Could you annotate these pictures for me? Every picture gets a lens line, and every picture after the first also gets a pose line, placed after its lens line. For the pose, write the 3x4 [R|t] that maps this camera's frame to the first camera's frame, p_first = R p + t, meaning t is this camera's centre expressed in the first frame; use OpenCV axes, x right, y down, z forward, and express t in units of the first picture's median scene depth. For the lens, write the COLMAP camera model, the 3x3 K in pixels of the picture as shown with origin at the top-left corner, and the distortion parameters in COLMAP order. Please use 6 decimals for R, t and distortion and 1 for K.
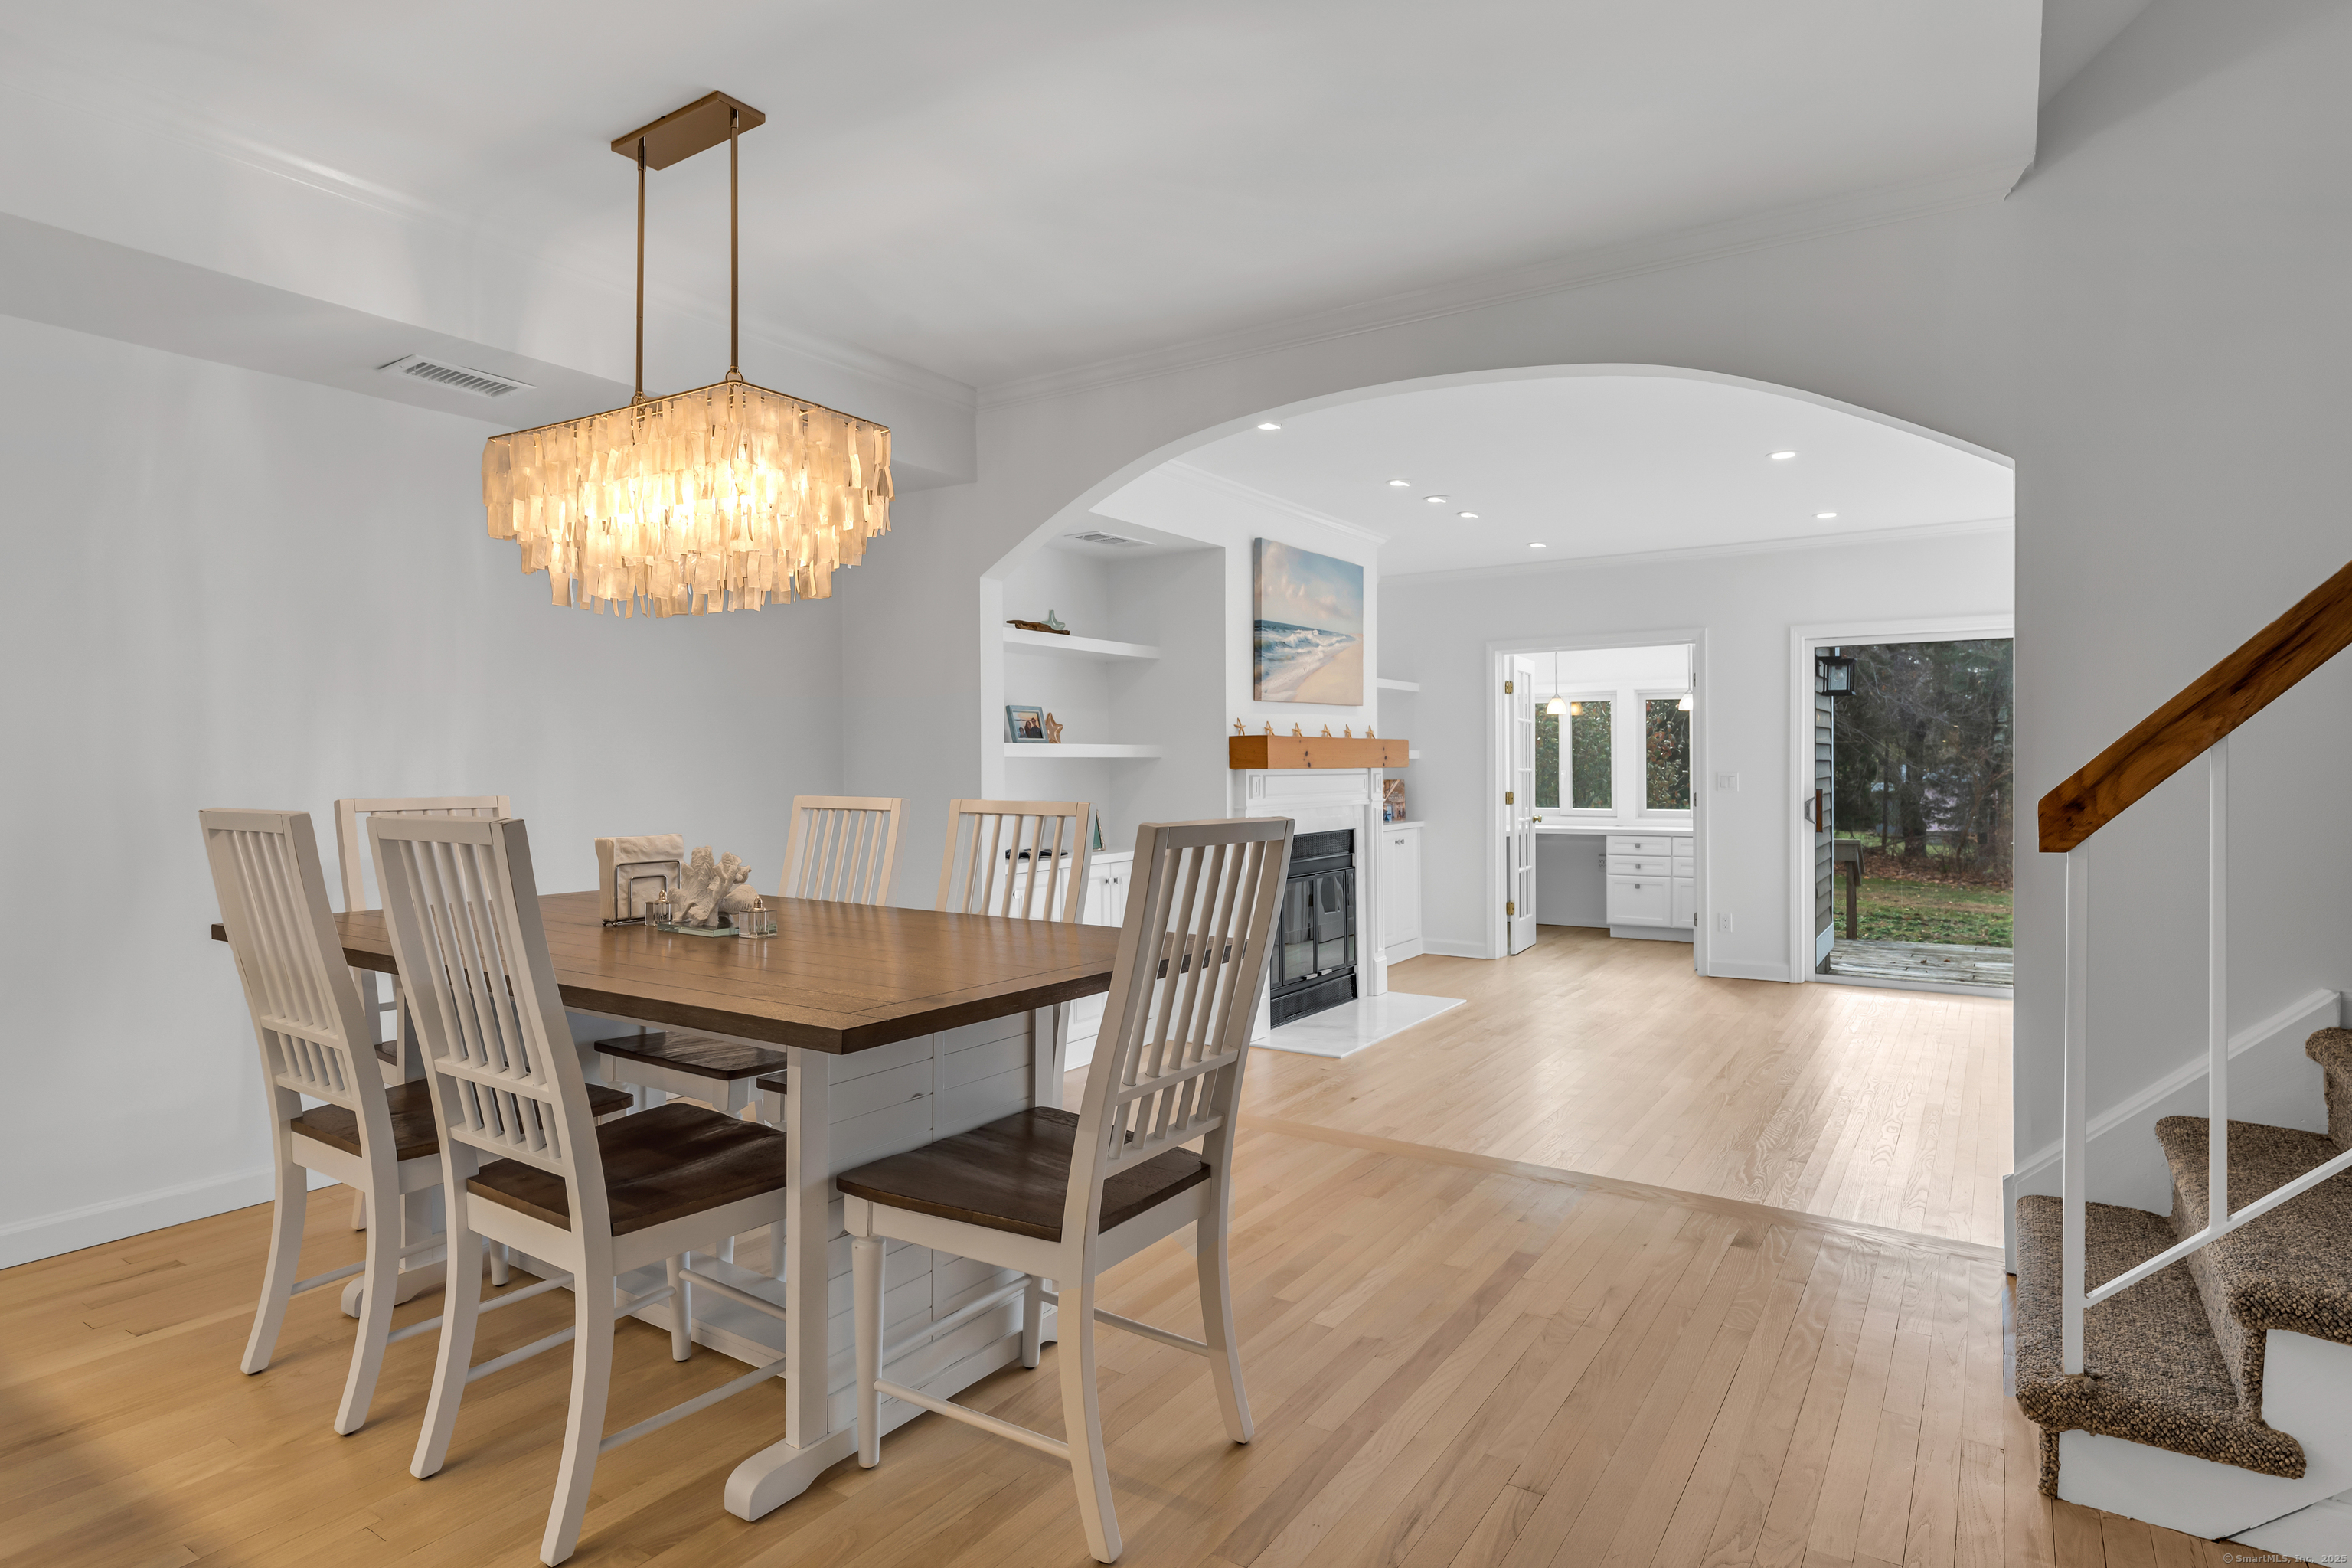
lens RADIAL K [[1247.1, 0, 1170.8], [0, 1247.1, 762.8], [0, 0, 1]] dist [-0.004591, -0.001396]
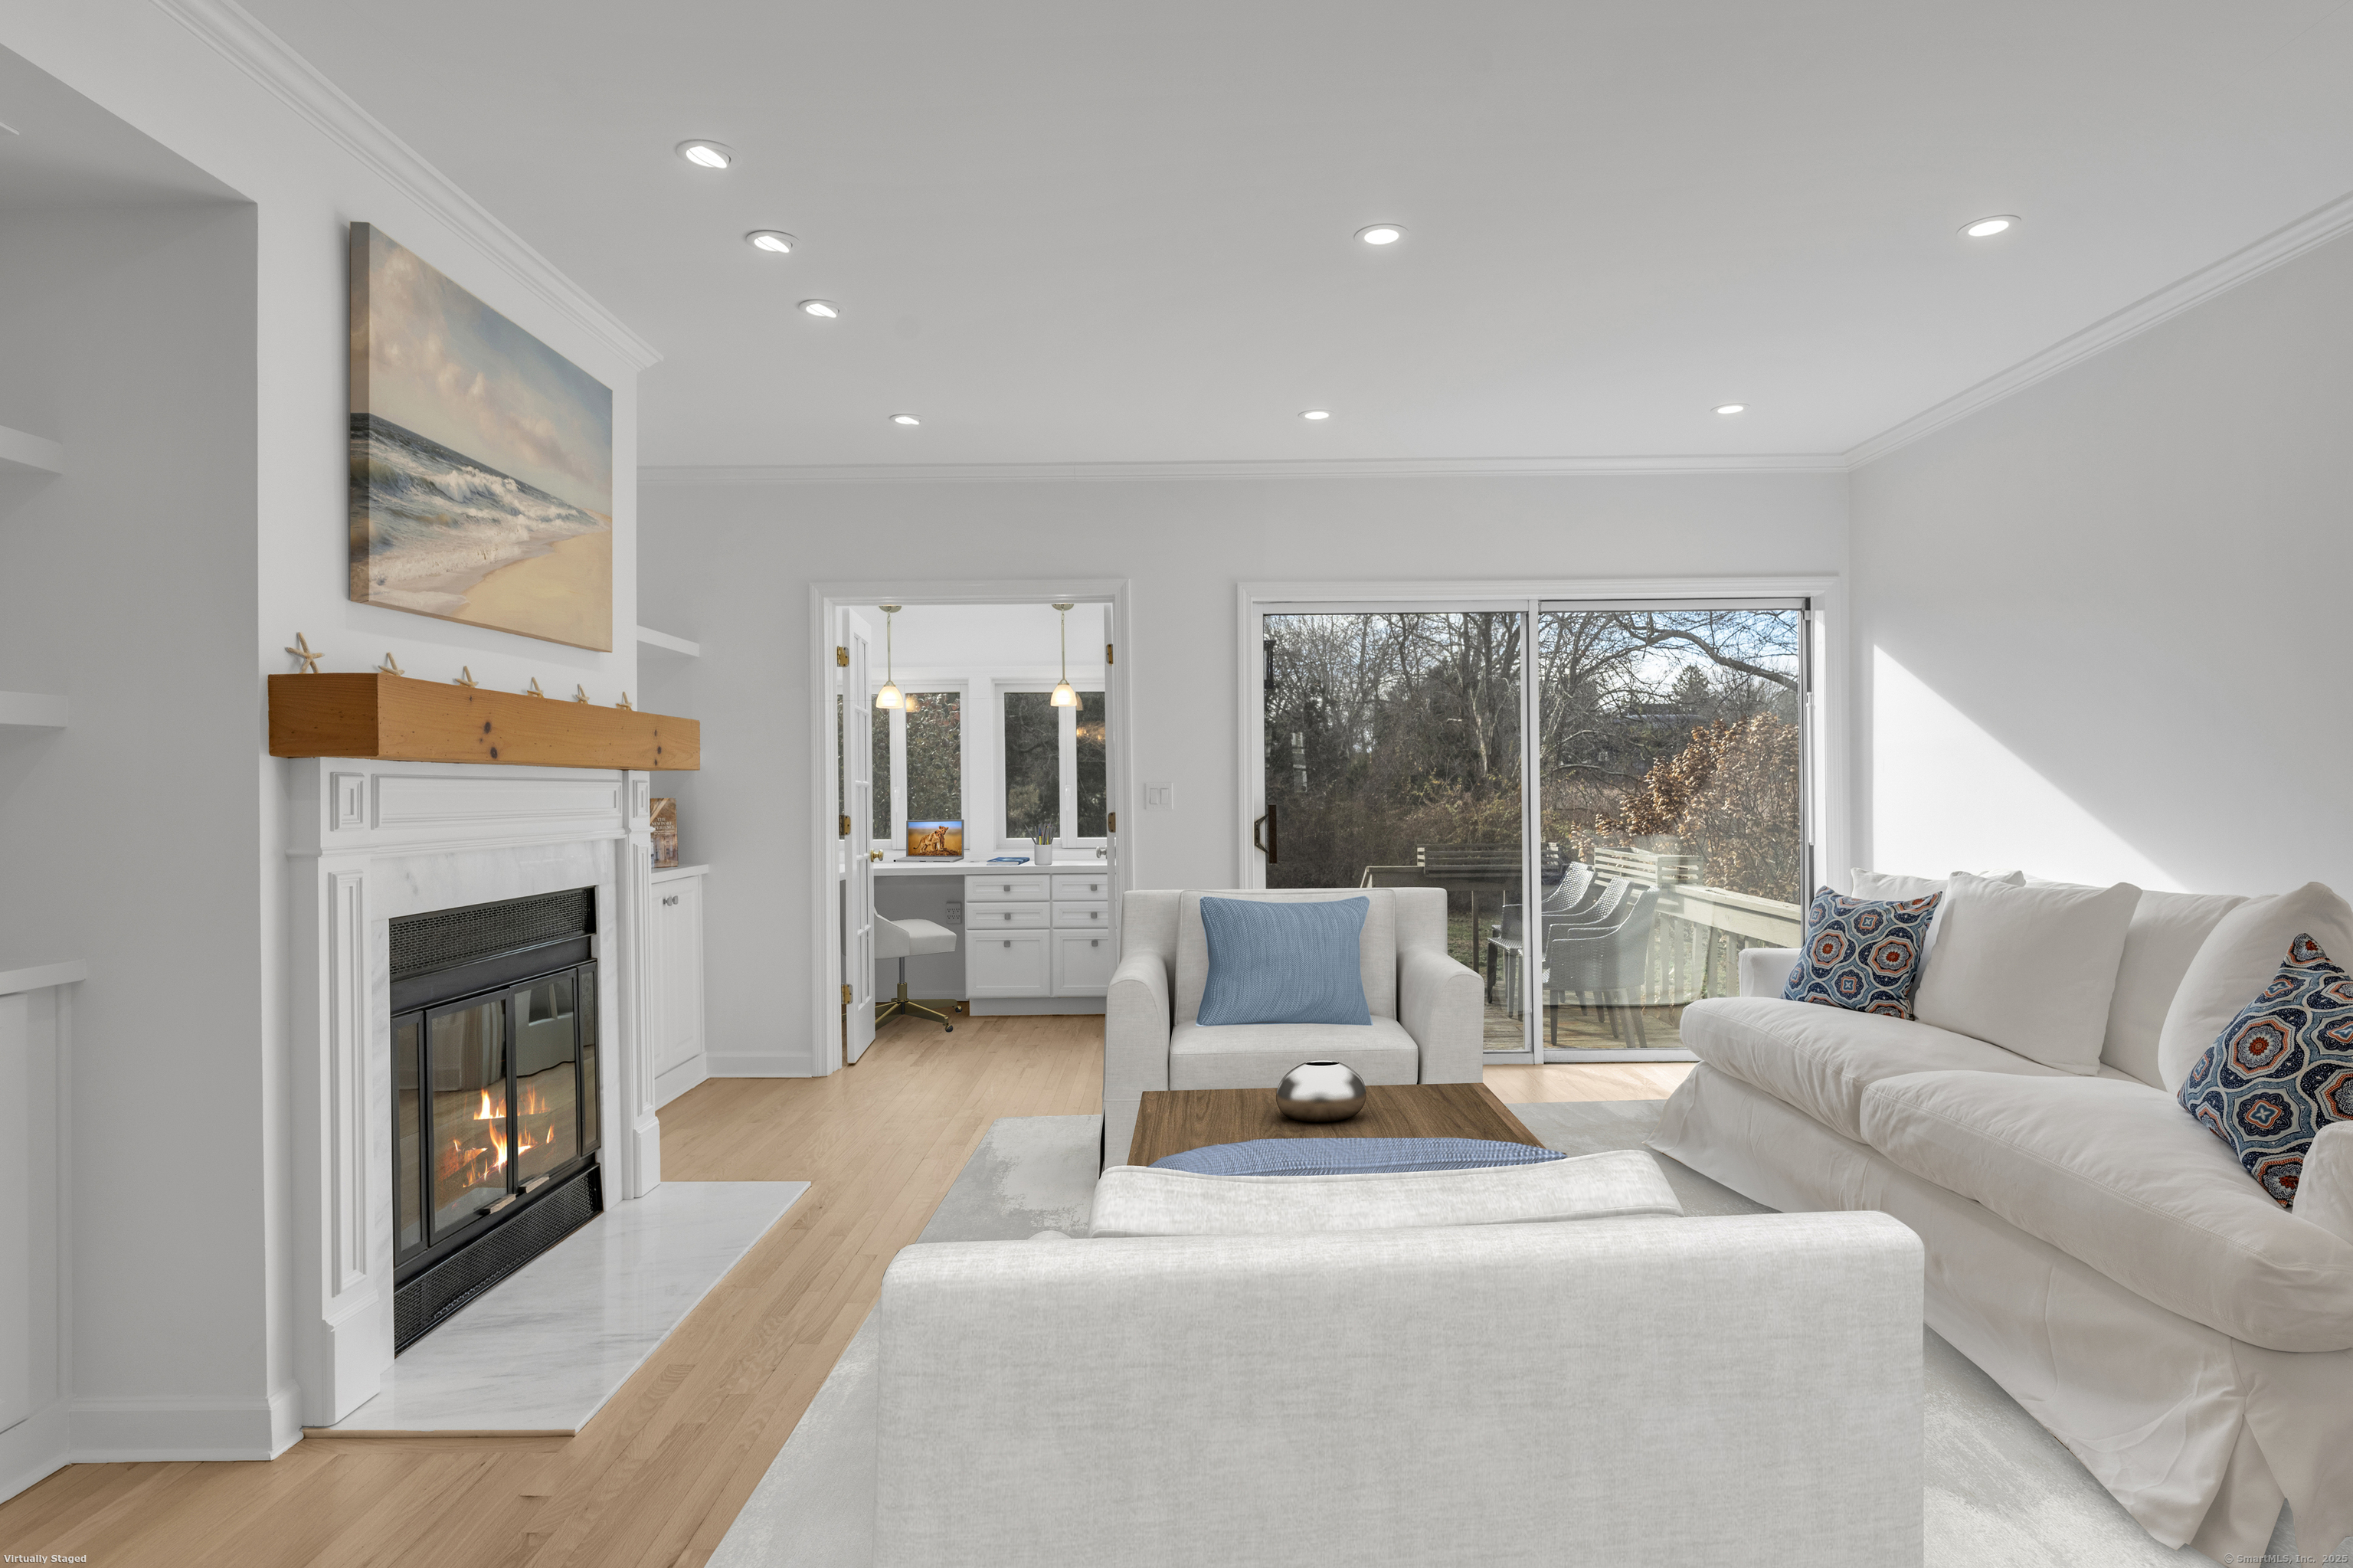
lens RADIAL K [[1306.2, 0, 1174.1], [0, 1306.2, 790.0], [0, 0, 1]] dist [0.002753, -0.002457]
pose [[0.836478, -0.001731, 0.547998, 0.046795], [0.003111, 0.999994, -0.001589, 0.013283], [-0.547991, 0.003034, 0.836478, 0.381666]]
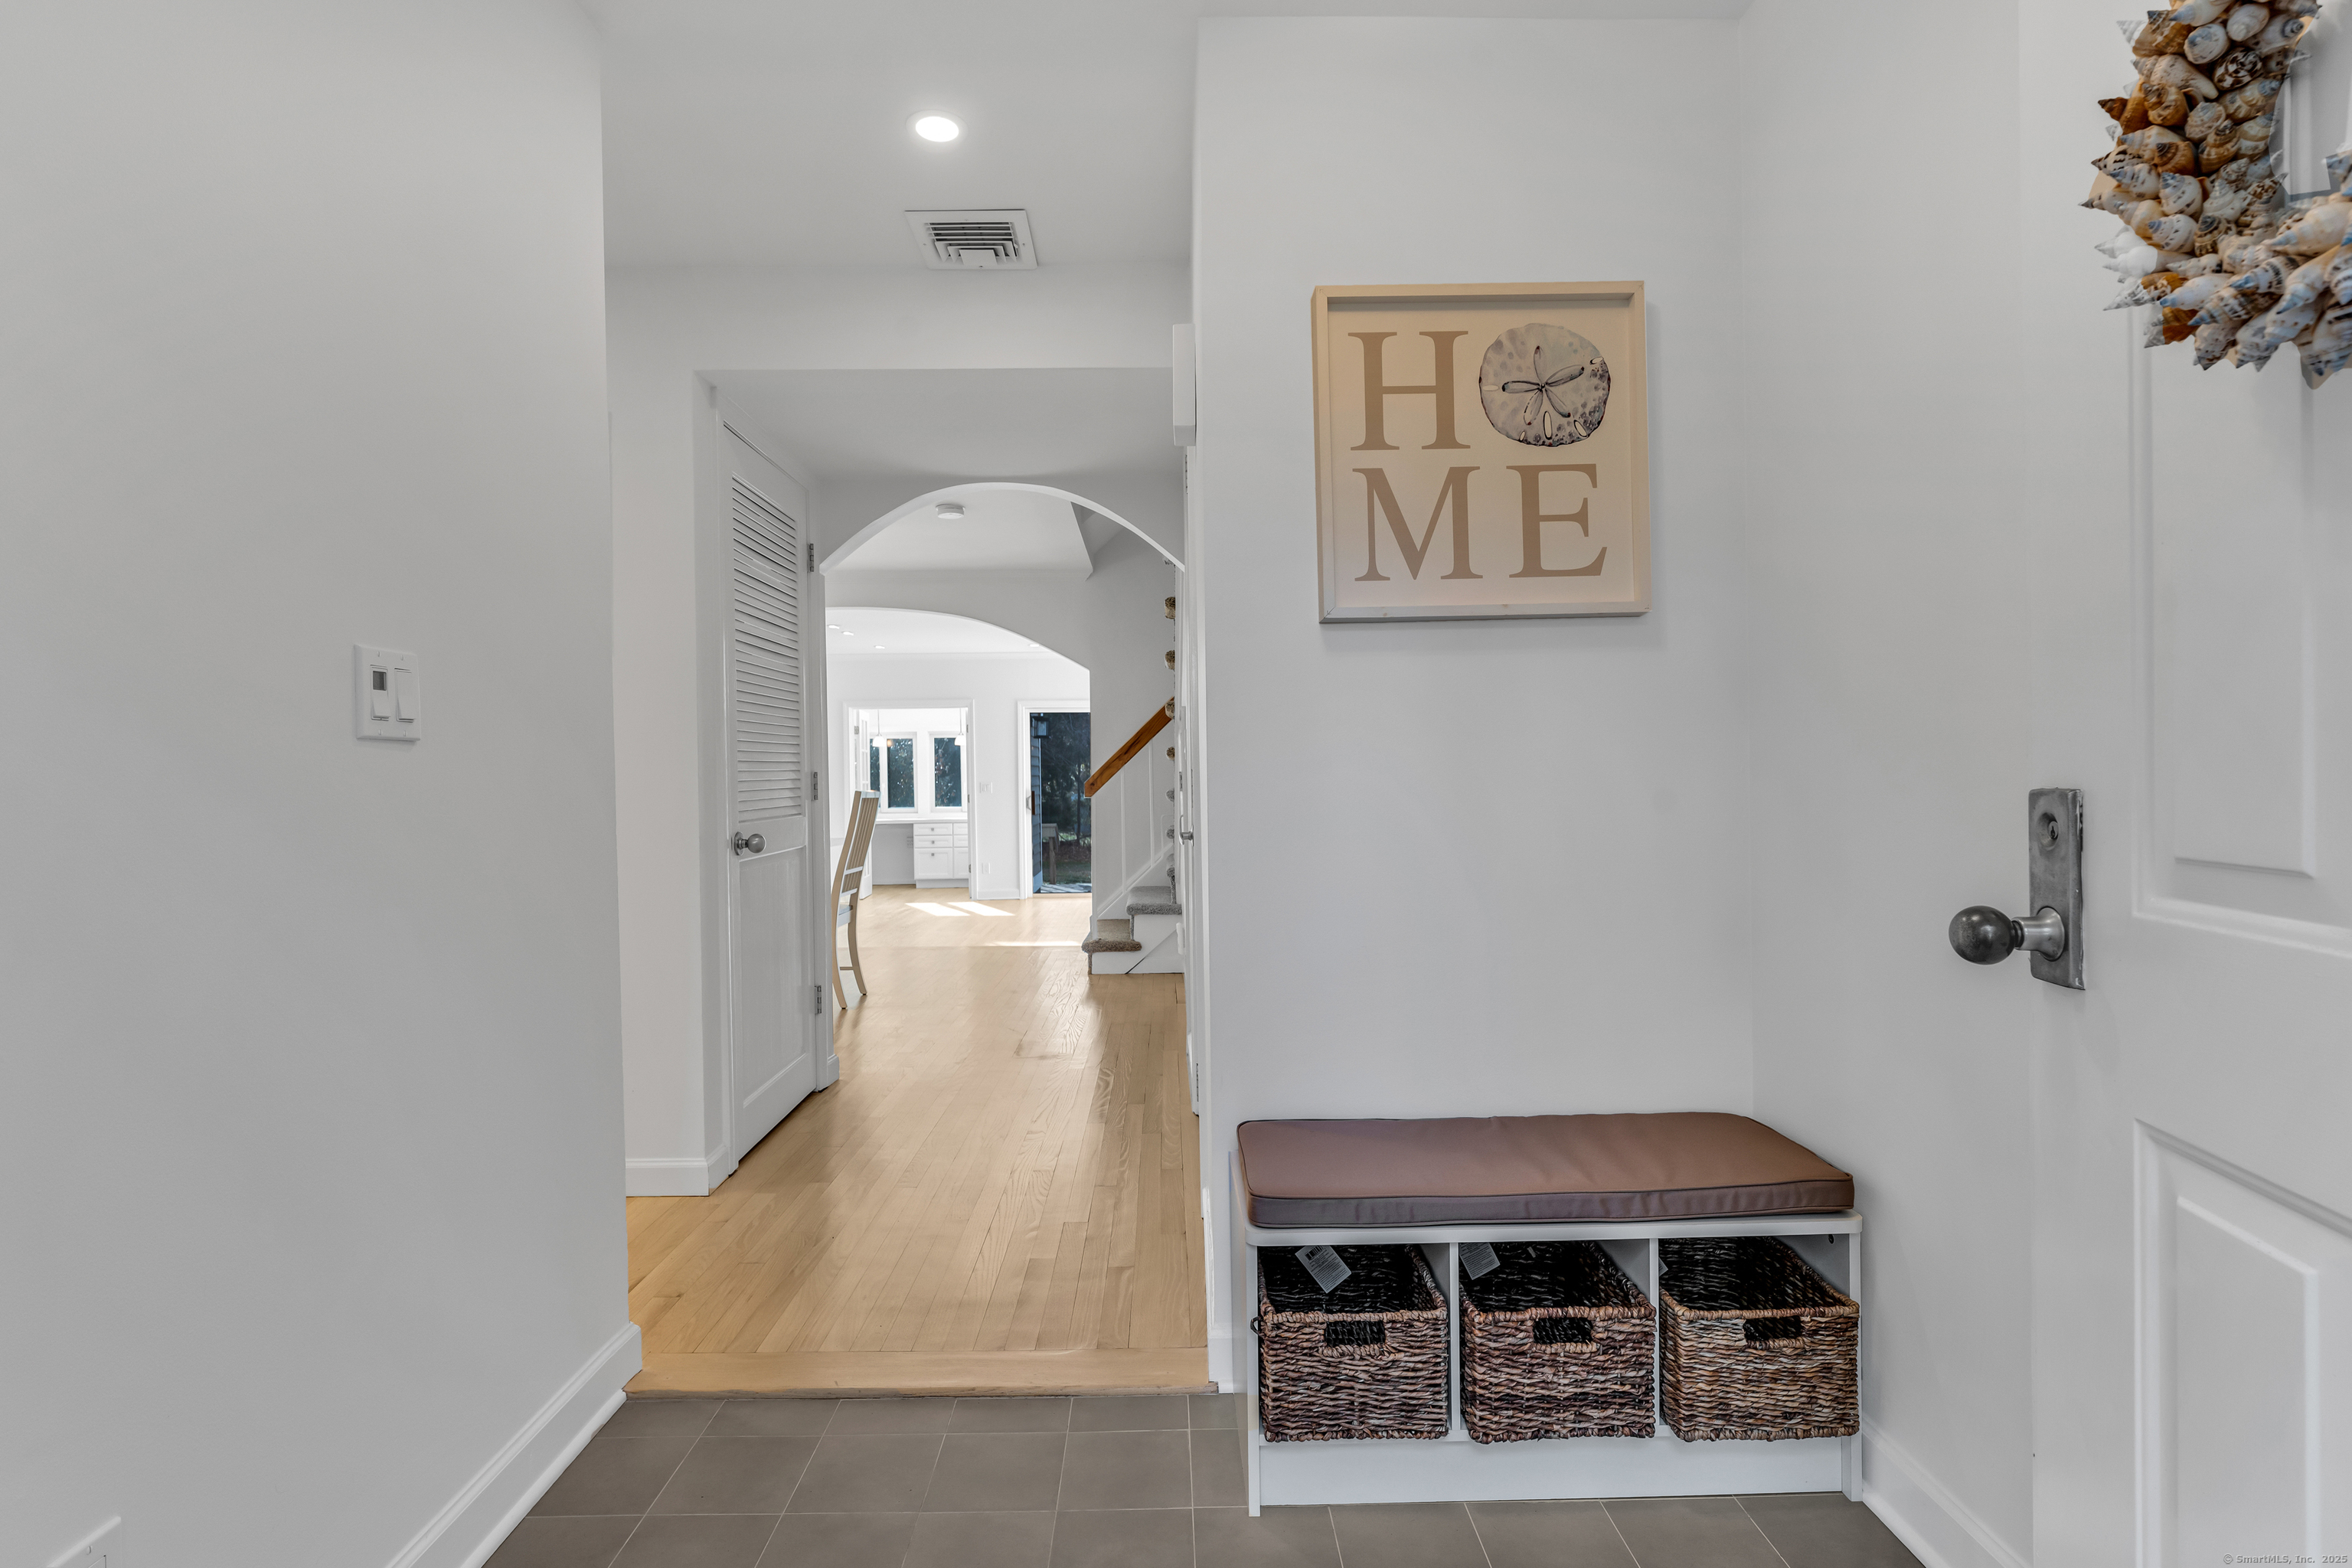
lens RADIAL K [[1122.3, 0, 1172.7], [0, 1122.3, 783.3], [0, 0, 1]] dist [-0.006331, -0.000594]
pose [[0.824373, -0.010828, 0.565943, -0.234374], [0.009984, 0.999940, 0.004588, 0.004579], [-0.565959, 0.001868, 0.824432, -0.457661]]
